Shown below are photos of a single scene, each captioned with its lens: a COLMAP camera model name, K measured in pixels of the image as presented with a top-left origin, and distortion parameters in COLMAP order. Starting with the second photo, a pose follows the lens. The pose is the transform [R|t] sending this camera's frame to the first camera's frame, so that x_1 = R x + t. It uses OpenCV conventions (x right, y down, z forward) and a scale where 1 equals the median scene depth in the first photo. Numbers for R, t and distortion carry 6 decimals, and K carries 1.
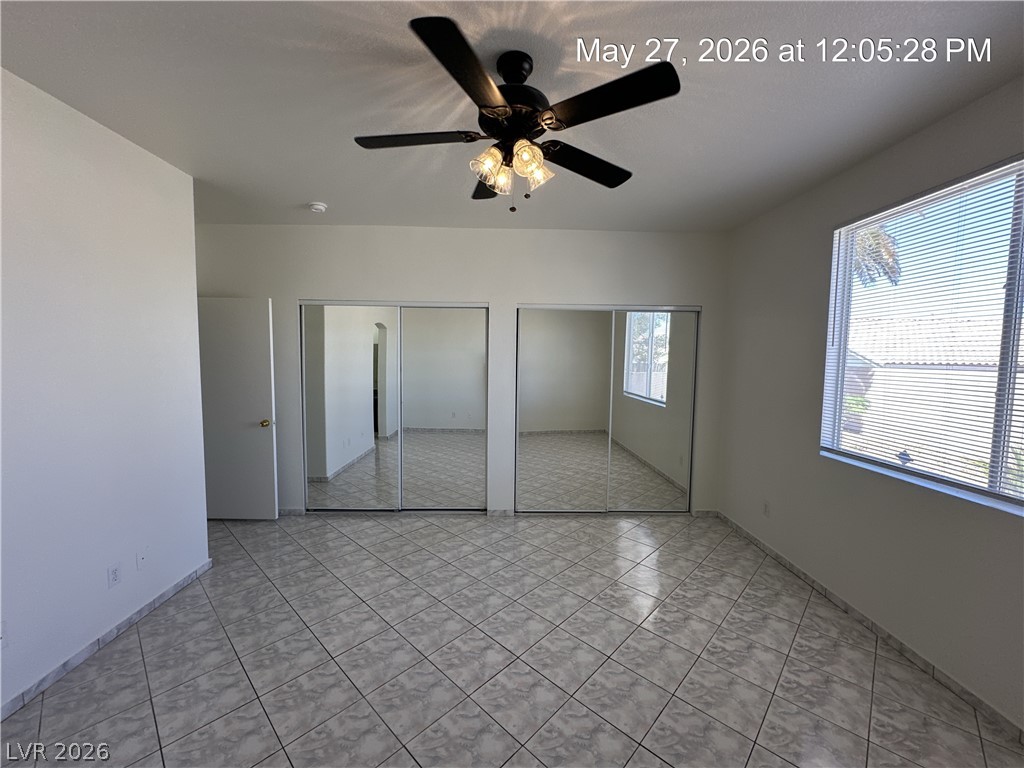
lens RADIAL K [[407.4, 0, 508.9], [0, 407.4, 393.5], [0, 0, 1]] dist [-0.002923, 0.000817]
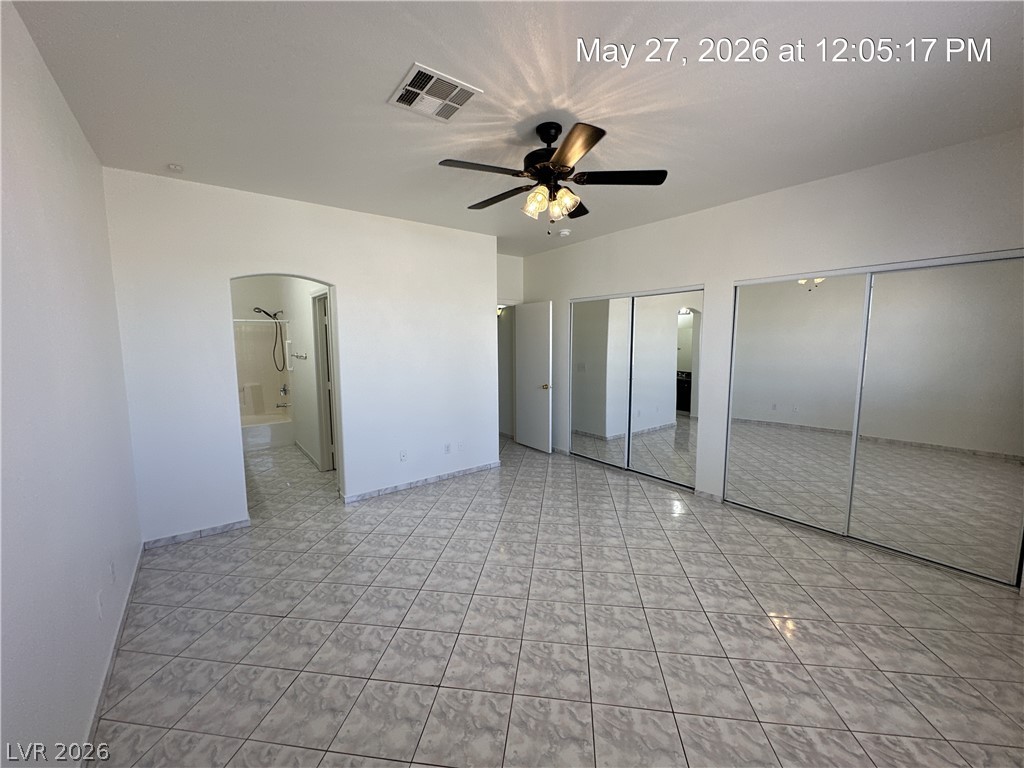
lens RADIAL K [[407.4, 0, 508.9], [0, 407.4, 381.8], [0, 0, 1]] dist [-0.002923, 0.000817]
pose [[0.585527, 0.067100, -0.807871, 0.475694], [-0.063247, 0.997312, 0.036994, 0.010665], [0.808182, 0.029435, 0.588197, 0.021697]]
